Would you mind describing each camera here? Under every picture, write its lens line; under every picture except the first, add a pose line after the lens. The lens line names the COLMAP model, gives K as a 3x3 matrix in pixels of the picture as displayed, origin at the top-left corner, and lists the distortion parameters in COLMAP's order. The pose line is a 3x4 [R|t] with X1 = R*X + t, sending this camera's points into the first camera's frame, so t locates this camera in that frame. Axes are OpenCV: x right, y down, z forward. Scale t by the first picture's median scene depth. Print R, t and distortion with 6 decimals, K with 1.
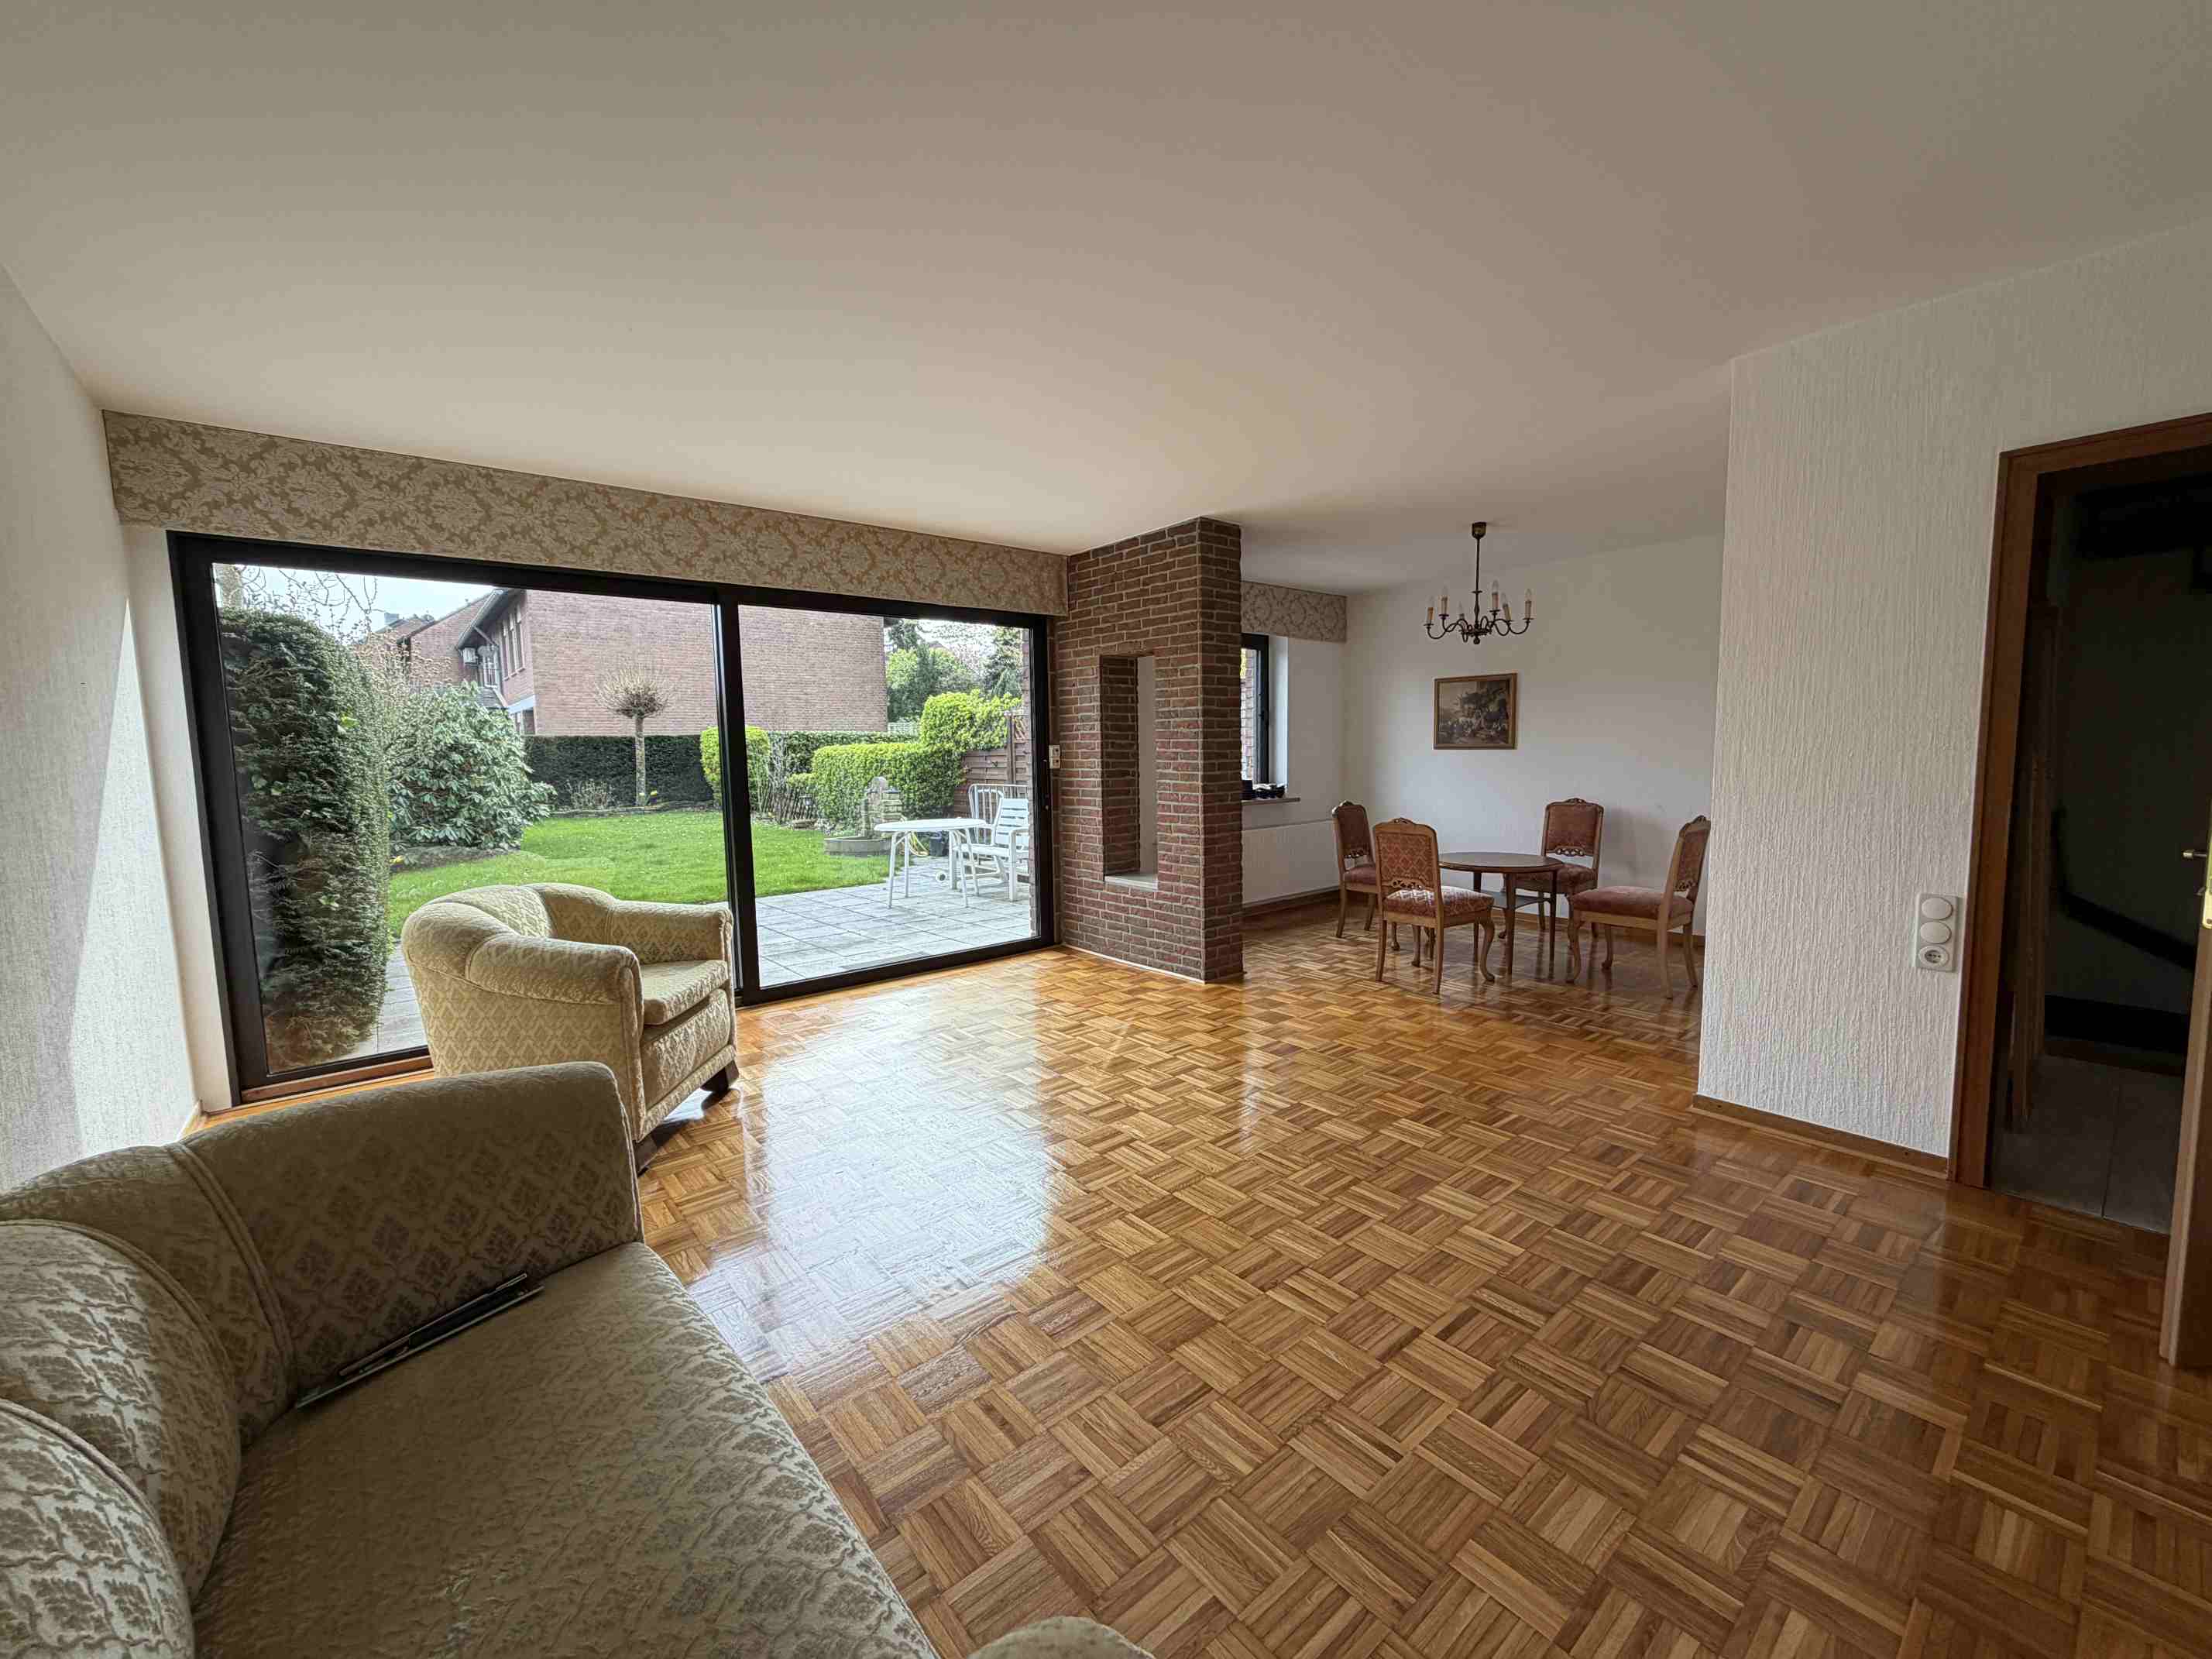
lens RADIAL K [[874.3, 0, 1094.3], [0, 874.3, 833.2], [0, 0, 1]] dist [-0.006291, 0.000945]
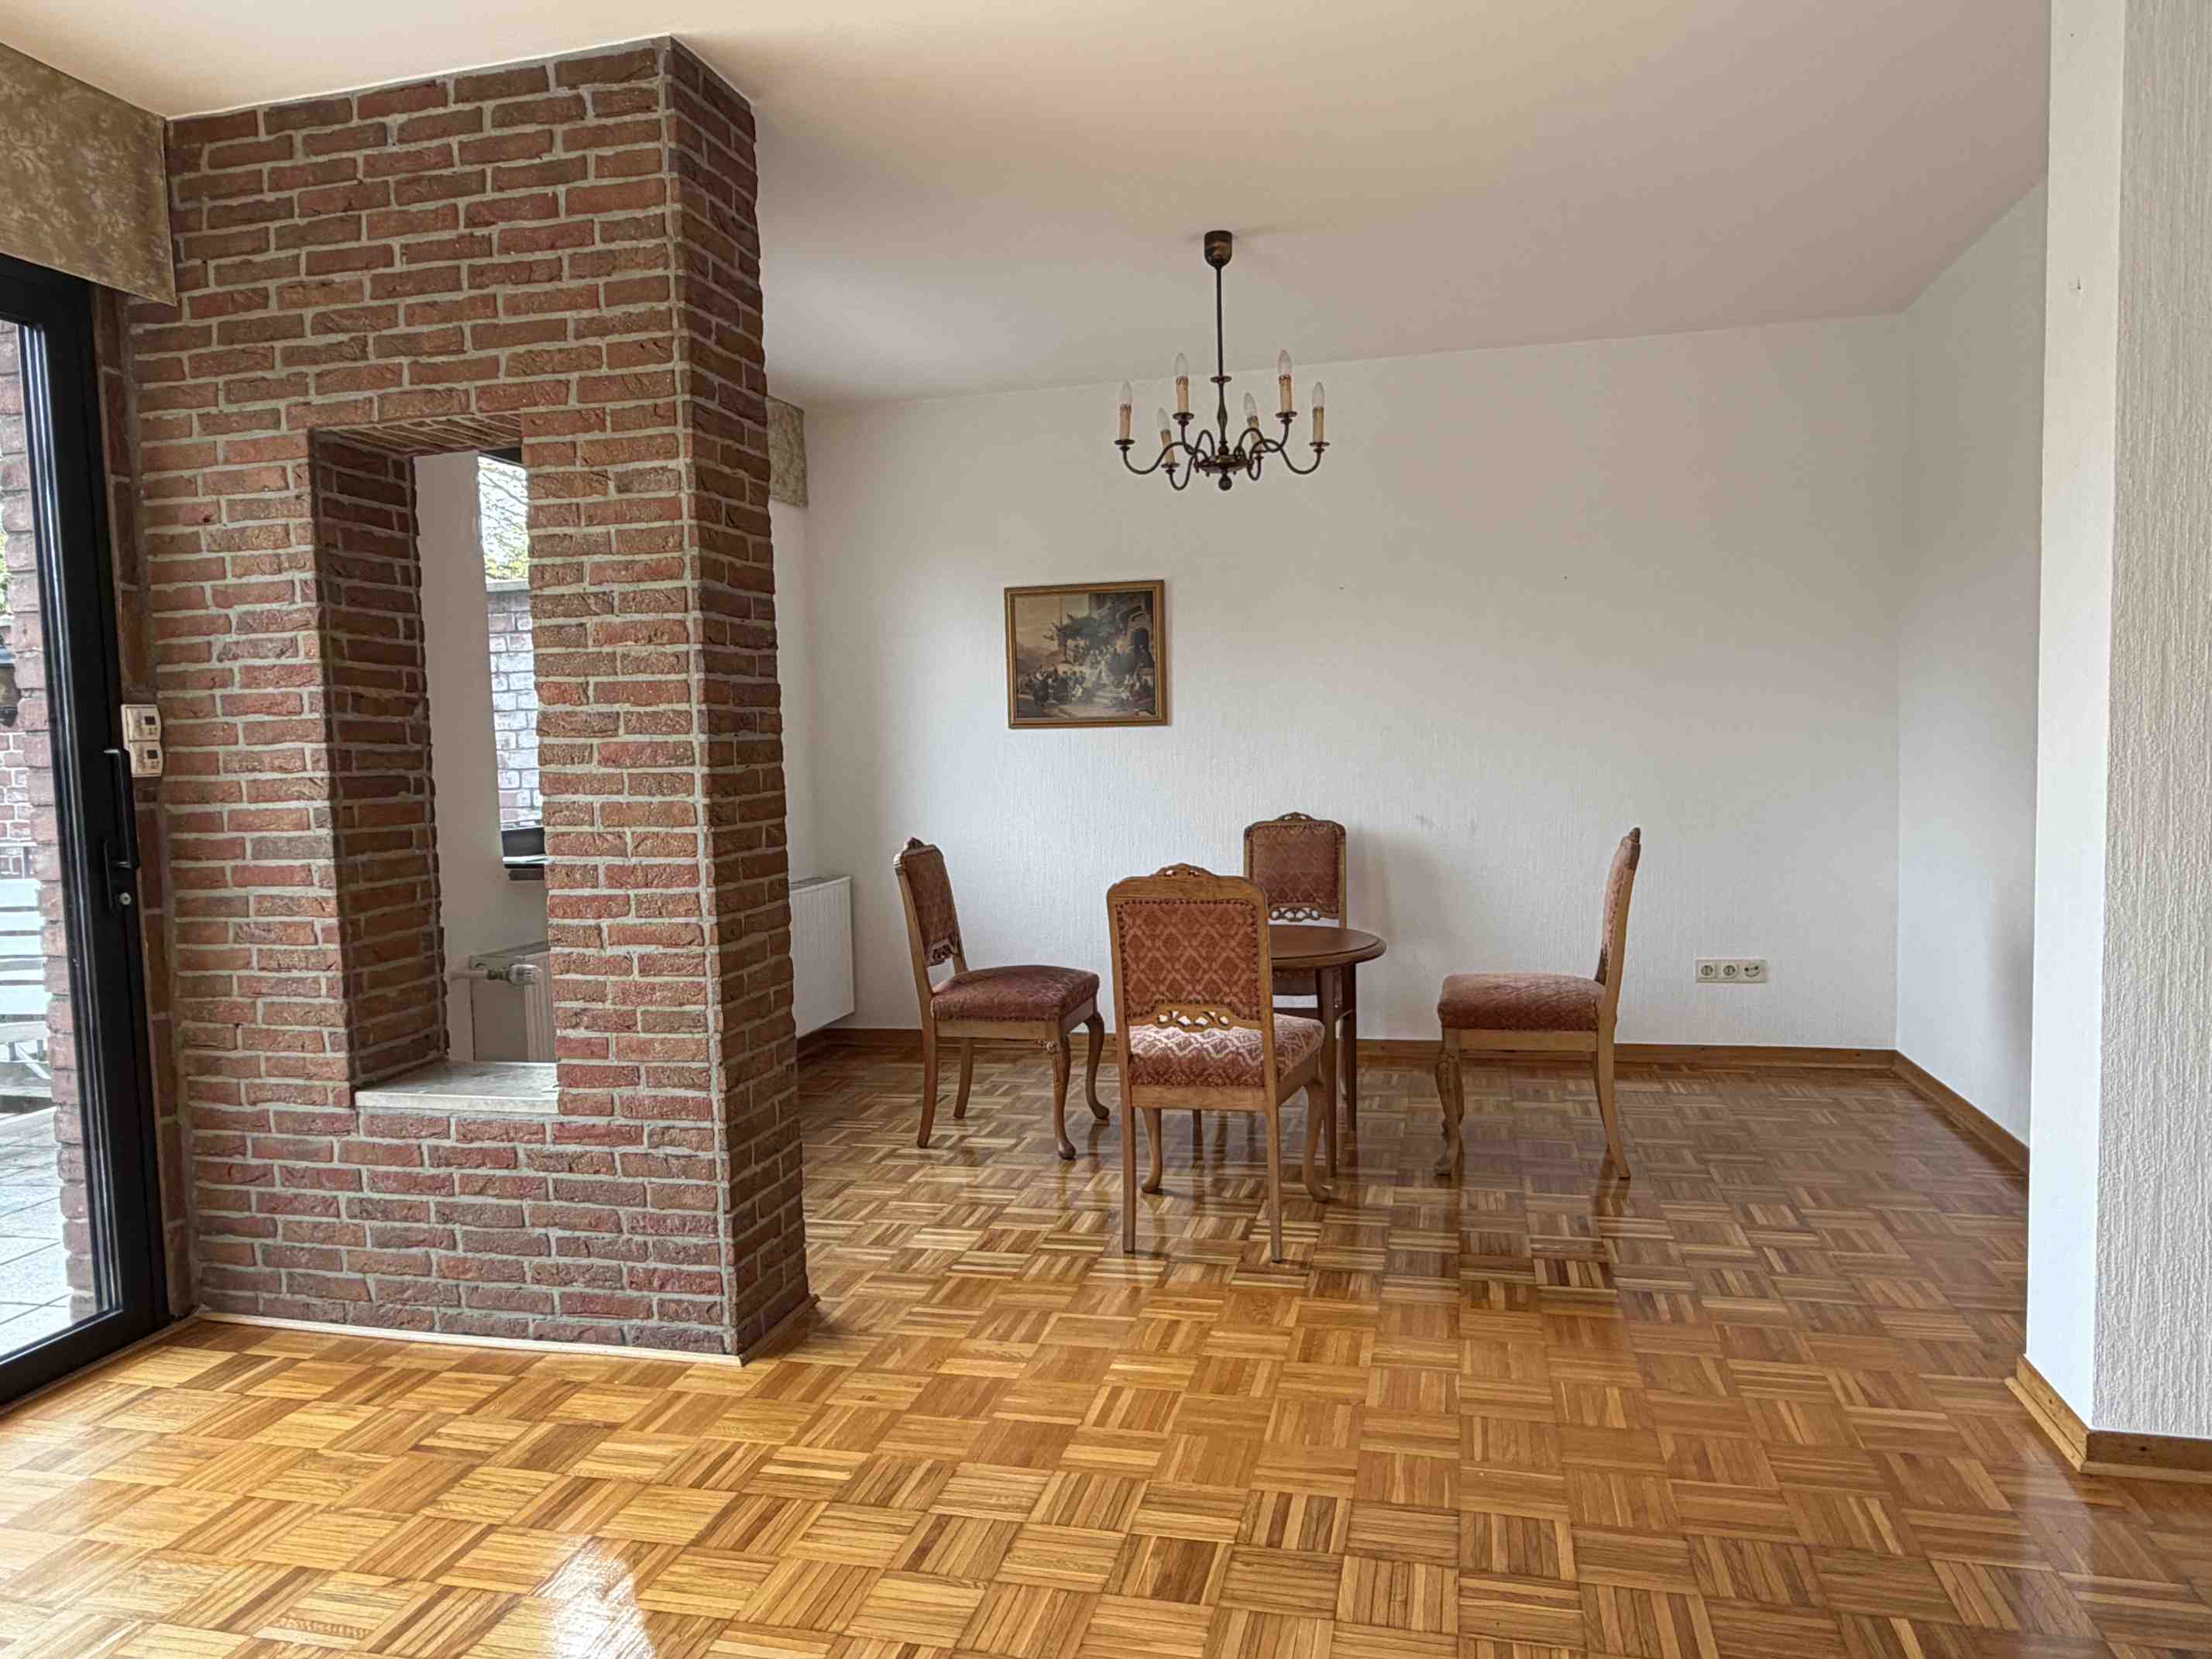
lens RADIAL K [[1461.0, 0, 1089.6], [0, 1461.0, 841.0], [0, 0, 1]] dist [0.002957, -0.001517]
pose [[0.805582, -0.046783, 0.590635, -0.095860], [0.072699, 0.997150, -0.020173, -0.016270], [-0.588008, 0.059190, 0.806687, 0.412579]]
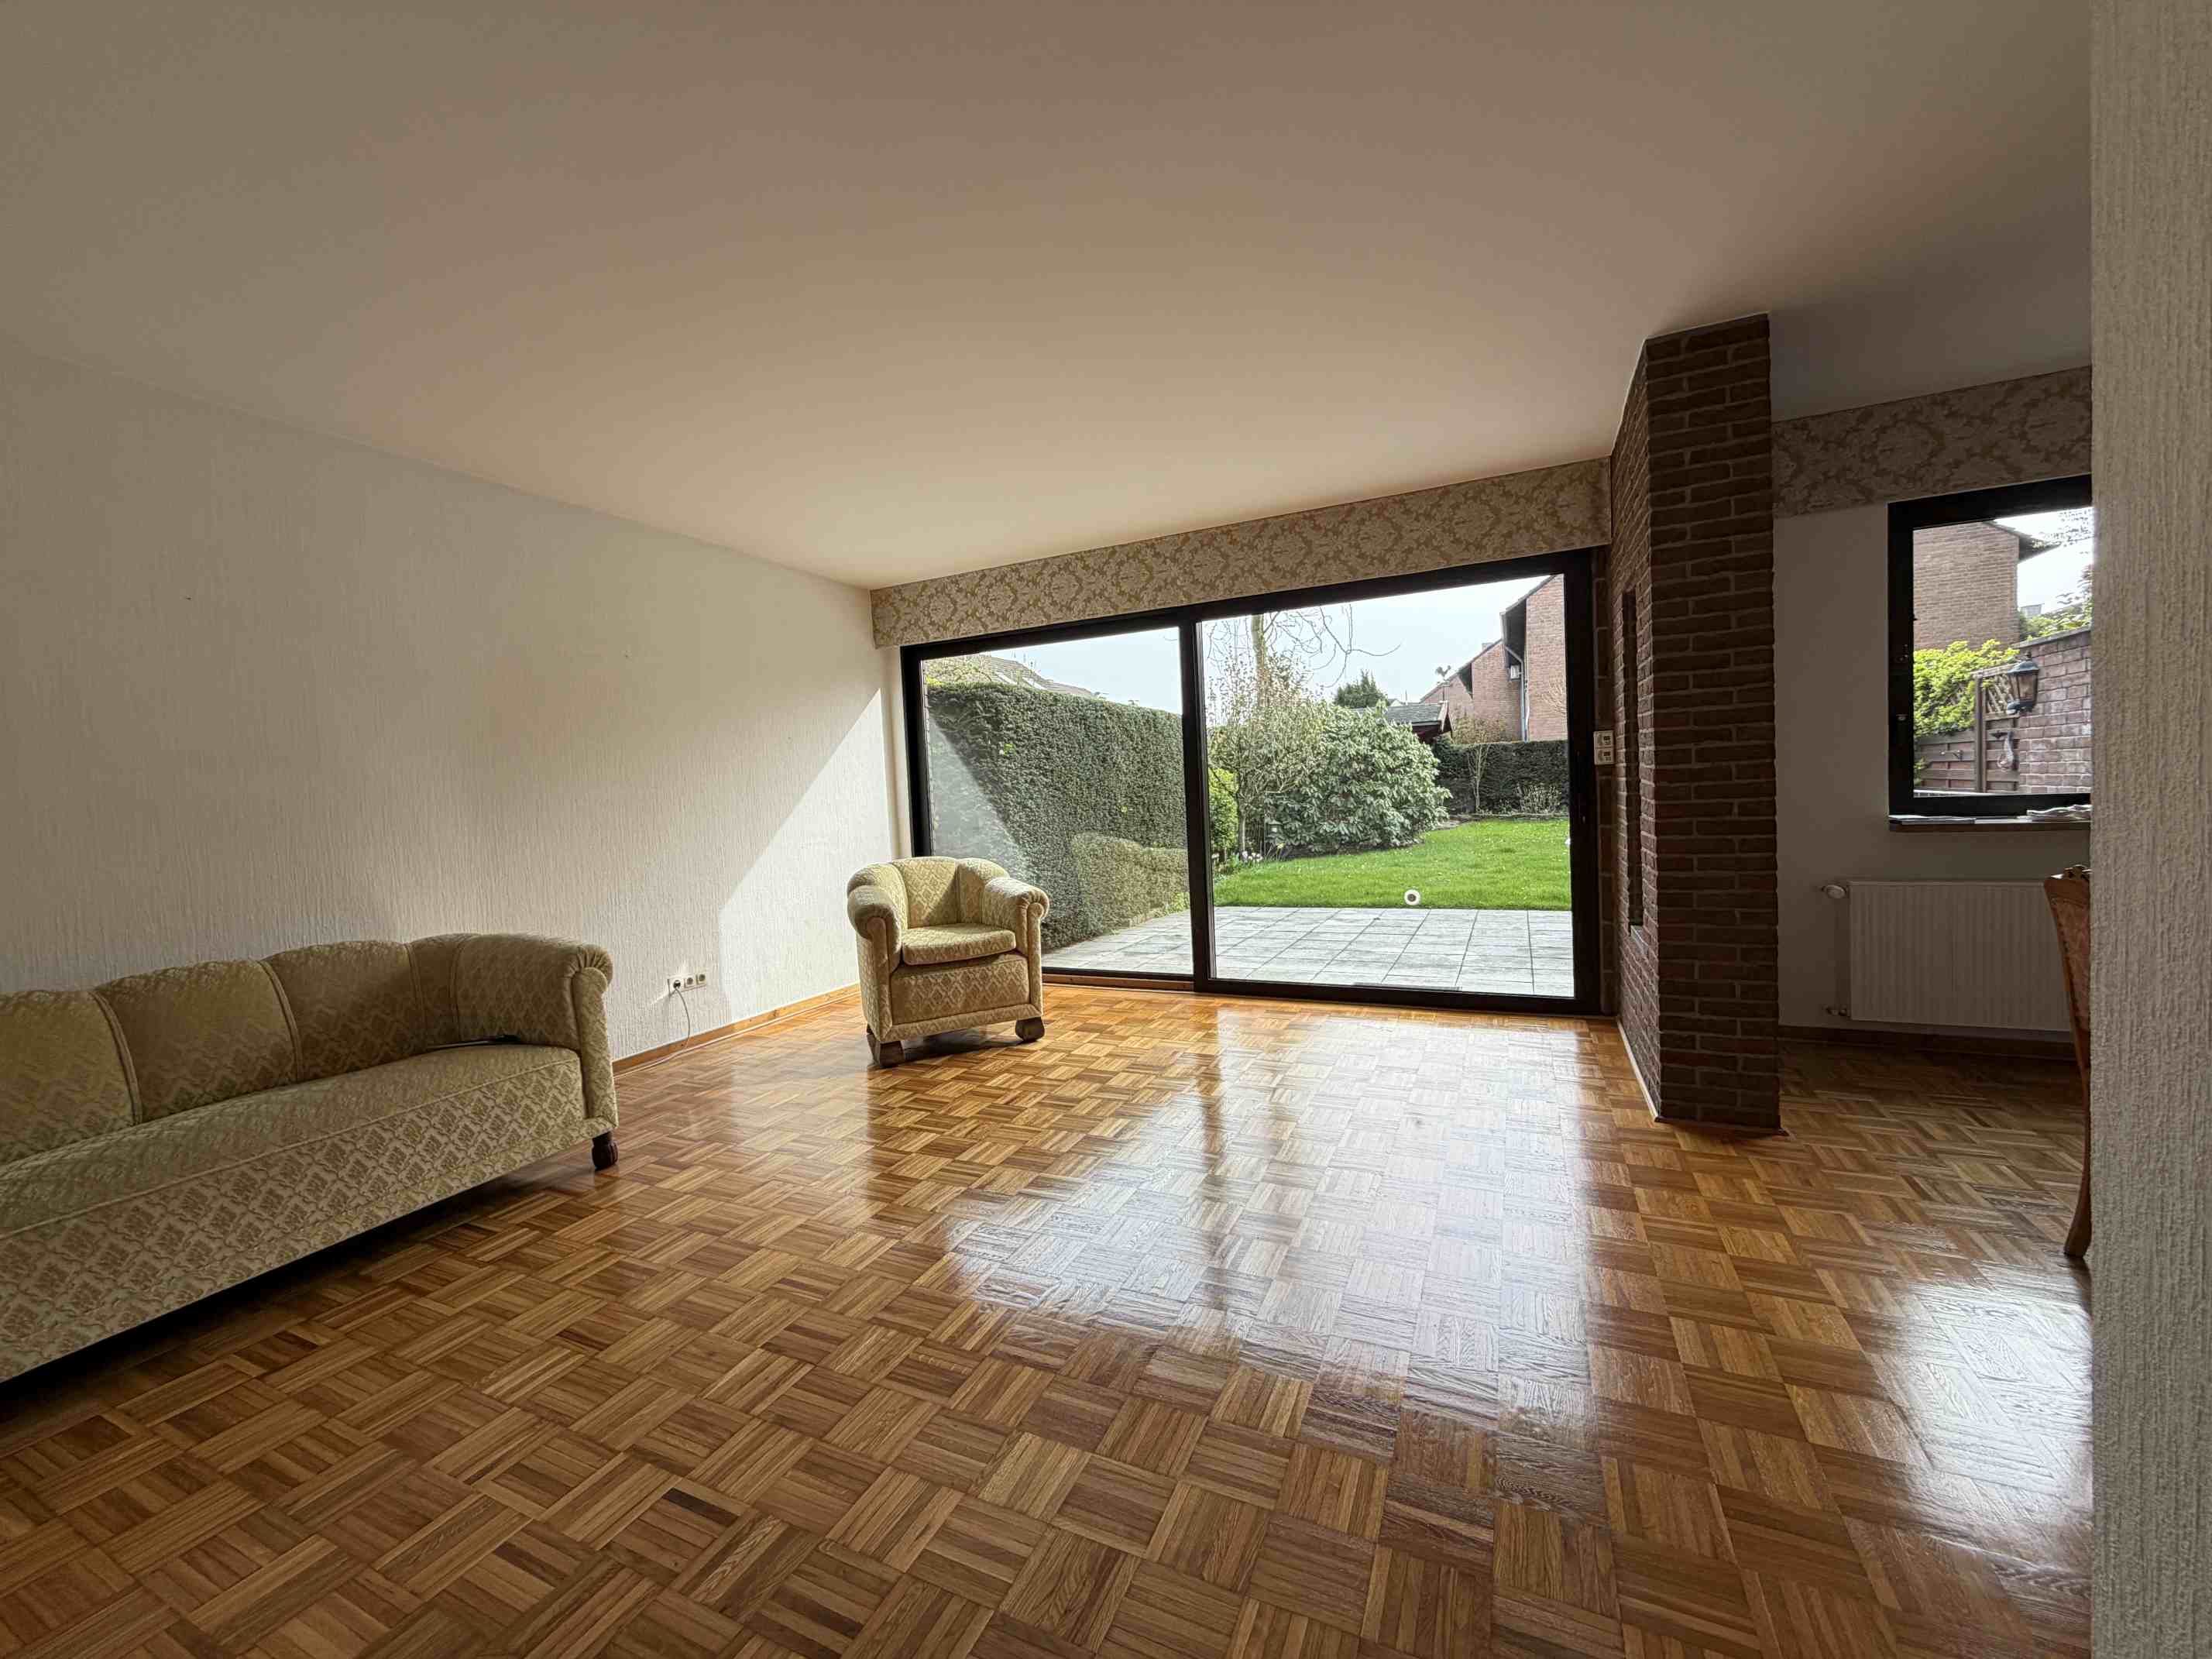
lens RADIAL K [[874.3, 0, 1097.2], [0, 874.3, 832.9], [0, 0, 1]] dist [-0.006291, 0.000945]
pose [[0.428024, 0.044034, -0.902694, 0.475231], [-0.048801, 0.998481, 0.025567, -0.019310], [0.902449, 0.033109, 0.429523, 0.380405]]
